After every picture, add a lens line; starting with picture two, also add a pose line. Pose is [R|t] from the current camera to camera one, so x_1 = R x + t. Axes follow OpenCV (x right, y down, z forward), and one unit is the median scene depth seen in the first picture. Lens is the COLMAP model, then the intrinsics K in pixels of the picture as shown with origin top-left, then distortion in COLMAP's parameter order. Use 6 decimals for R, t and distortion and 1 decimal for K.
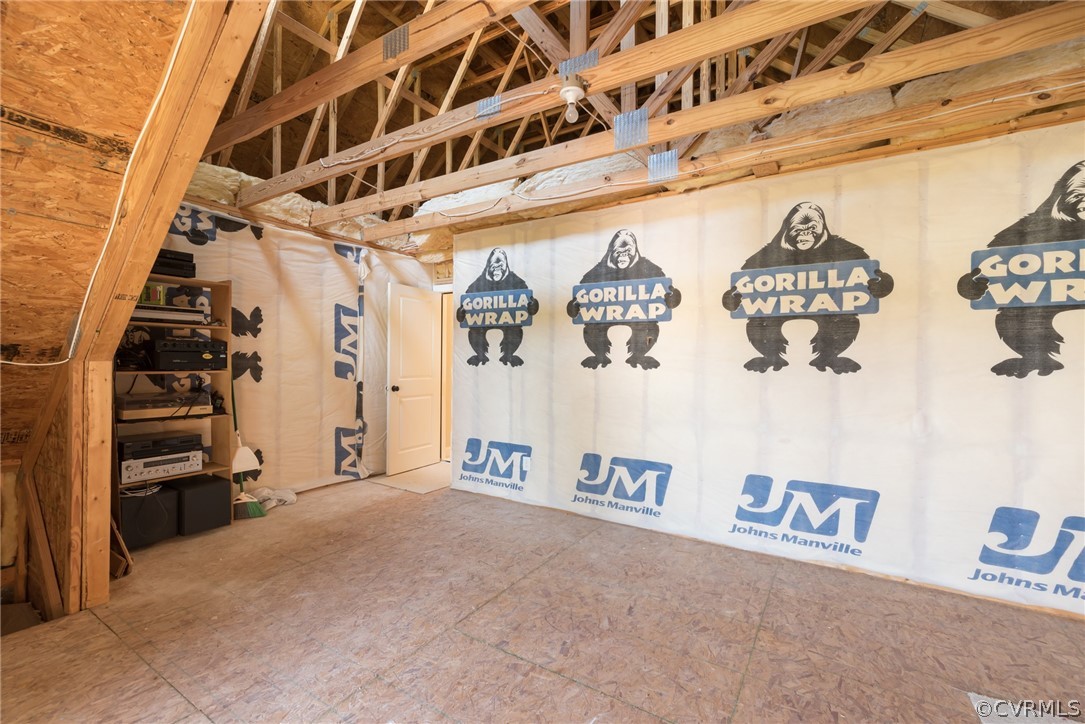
lens RADIAL K [[477.4, 0, 544.1], [0, 477.4, 361.9], [0, 0, 1]] dist [0.000560, -0.000877]
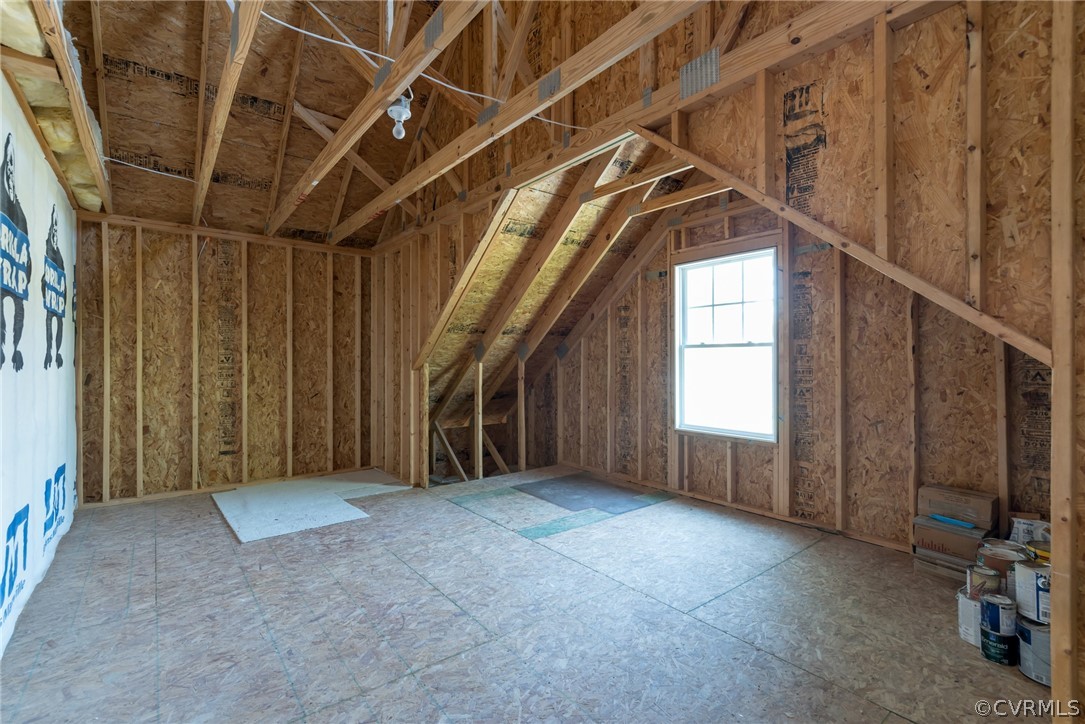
lens RADIAL K [[477.4, 0, 541.6], [0, 477.4, 360.0], [0, 0, 1]] dist [0.000560, -0.000877]
pose [[-0.953398, -0.012328, 0.301464, -0.543464], [-0.012092, 0.999923, 0.002649, -0.006173], [-0.301474, -0.001119, -0.953474, 1.820746]]
